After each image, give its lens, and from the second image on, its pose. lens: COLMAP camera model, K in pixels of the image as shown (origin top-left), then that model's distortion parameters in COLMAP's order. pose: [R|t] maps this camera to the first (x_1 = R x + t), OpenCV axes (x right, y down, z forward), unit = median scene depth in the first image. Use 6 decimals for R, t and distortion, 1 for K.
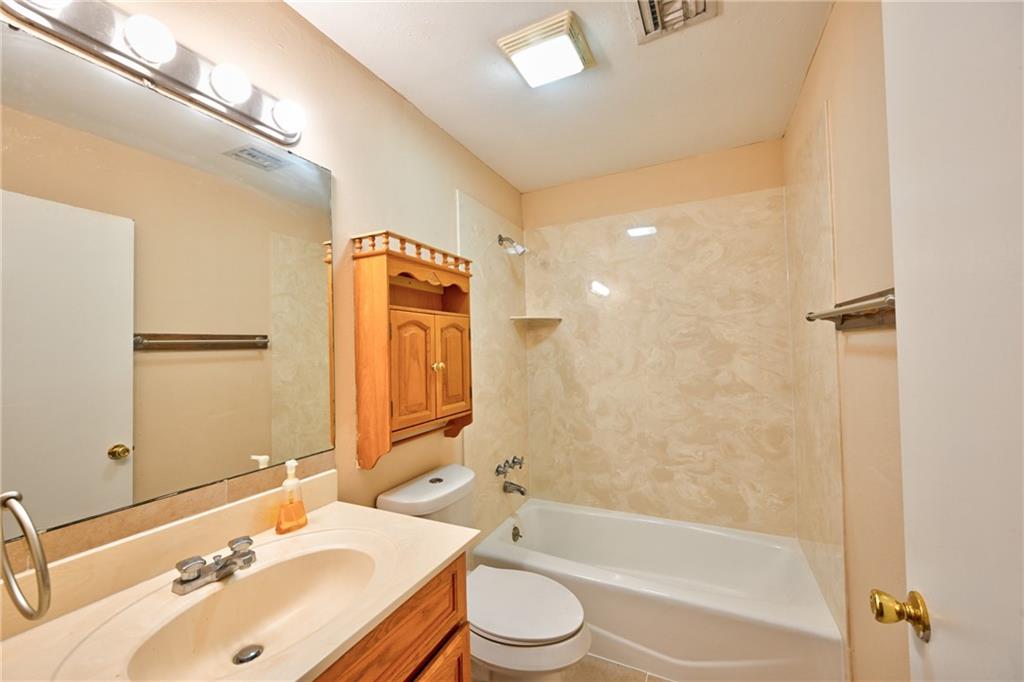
lens RADIAL K [[397.7, 0, 512.0], [0, 397.7, 341.9], [0, 0, 1]] dist [-0.013591, 0.000528]
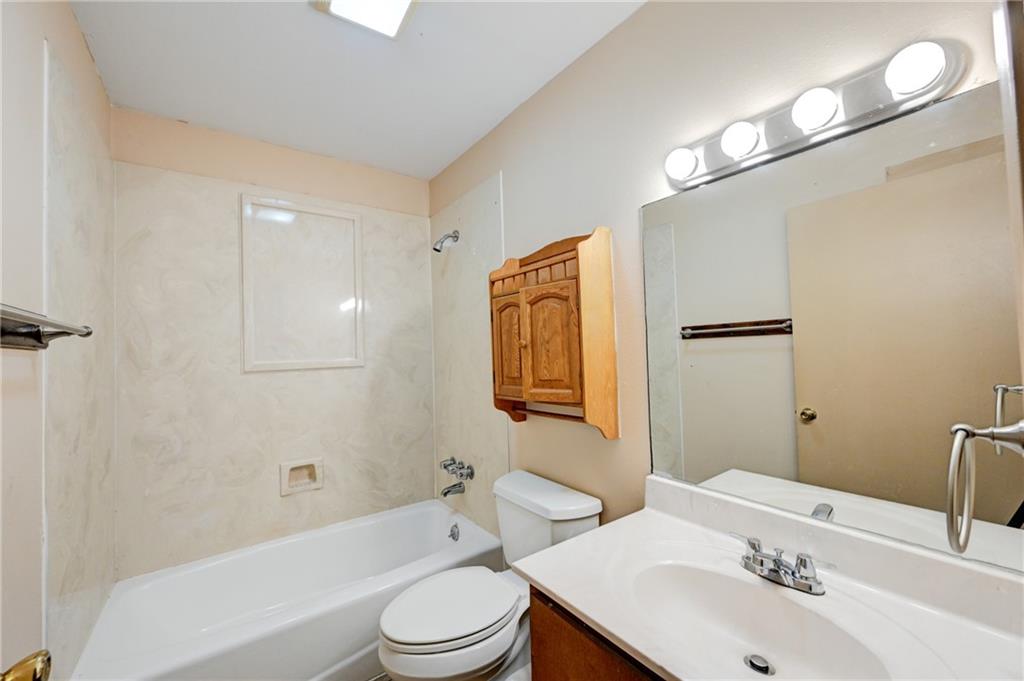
lens RADIAL K [[398.1, 0, 513.4], [0, 398.1, 342.0], [0, 0, 1]] dist [-0.008807, -0.001201]
pose [[-0.453352, -0.023756, -0.891015, 0.622877], [0.015093, 0.999297, -0.034323, 0.080479], [0.891204, -0.029009, -0.452674, 1.236662]]
